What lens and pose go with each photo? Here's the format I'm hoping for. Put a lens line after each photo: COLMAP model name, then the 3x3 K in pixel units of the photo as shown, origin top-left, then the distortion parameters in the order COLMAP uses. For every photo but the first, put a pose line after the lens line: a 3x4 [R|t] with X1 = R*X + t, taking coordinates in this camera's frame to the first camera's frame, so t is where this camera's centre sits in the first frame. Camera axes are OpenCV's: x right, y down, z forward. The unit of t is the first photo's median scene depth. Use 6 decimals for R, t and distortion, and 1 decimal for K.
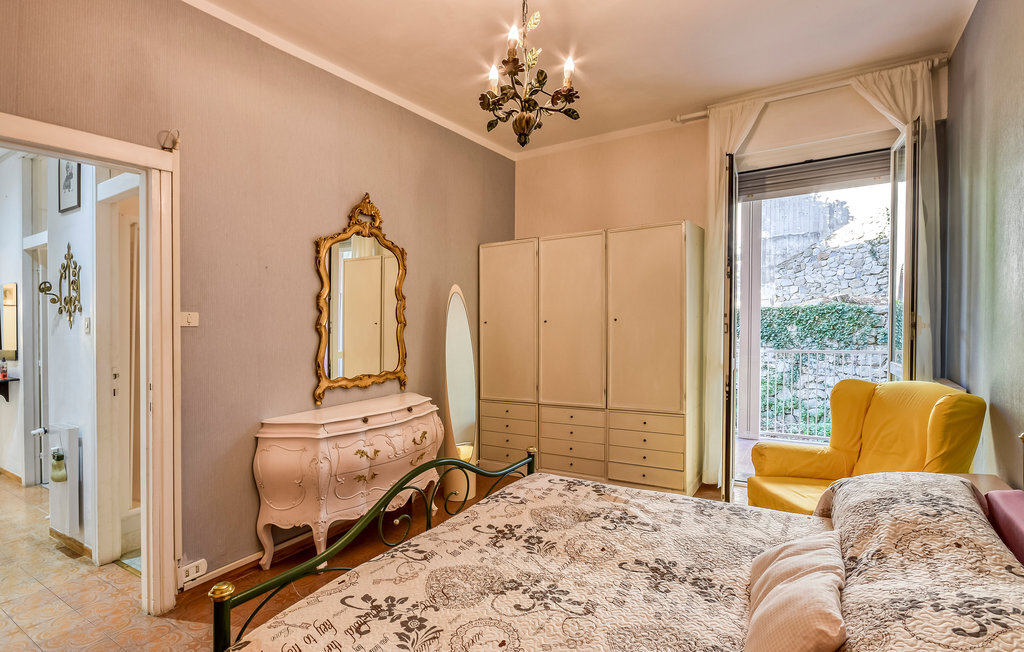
lens RADIAL K [[490.2, 0, 517.2], [0, 490.2, 332.5], [0, 0, 1]] dist [-0.011049, 0.000040]
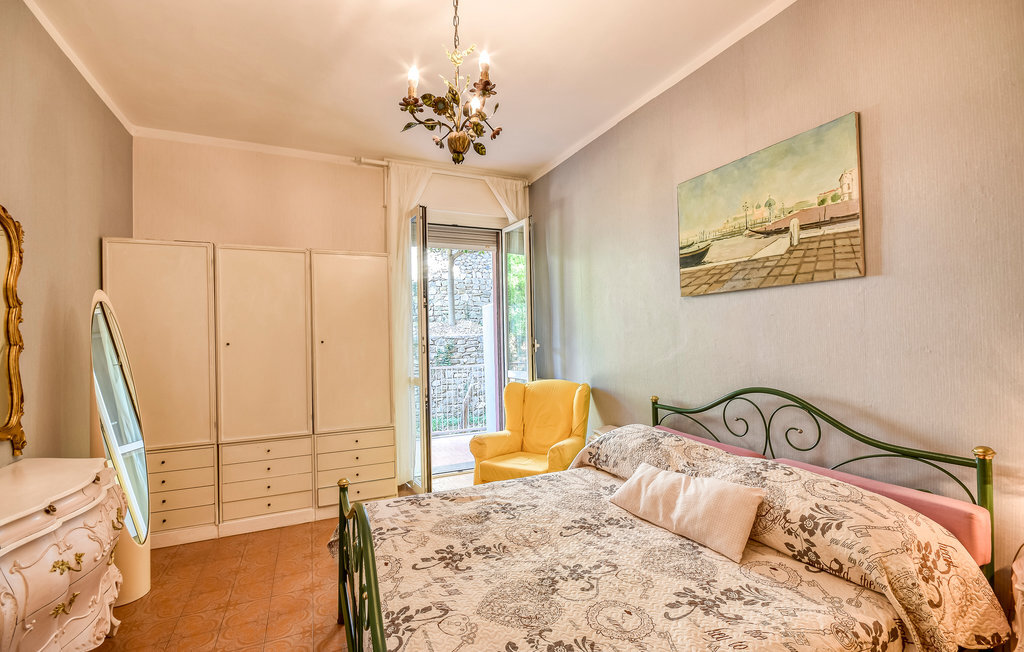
lens RADIAL K [[444.4, 0, 500.9], [0, 444.4, 346.9], [0, 0, 1]] dist [-0.011855, -0.000450]
pose [[0.566006, -0.002371, 0.824397, -0.587526], [0.025998, 0.999550, -0.014974, 0.011321], [-0.823991, 0.029908, 0.565813, 0.355481]]
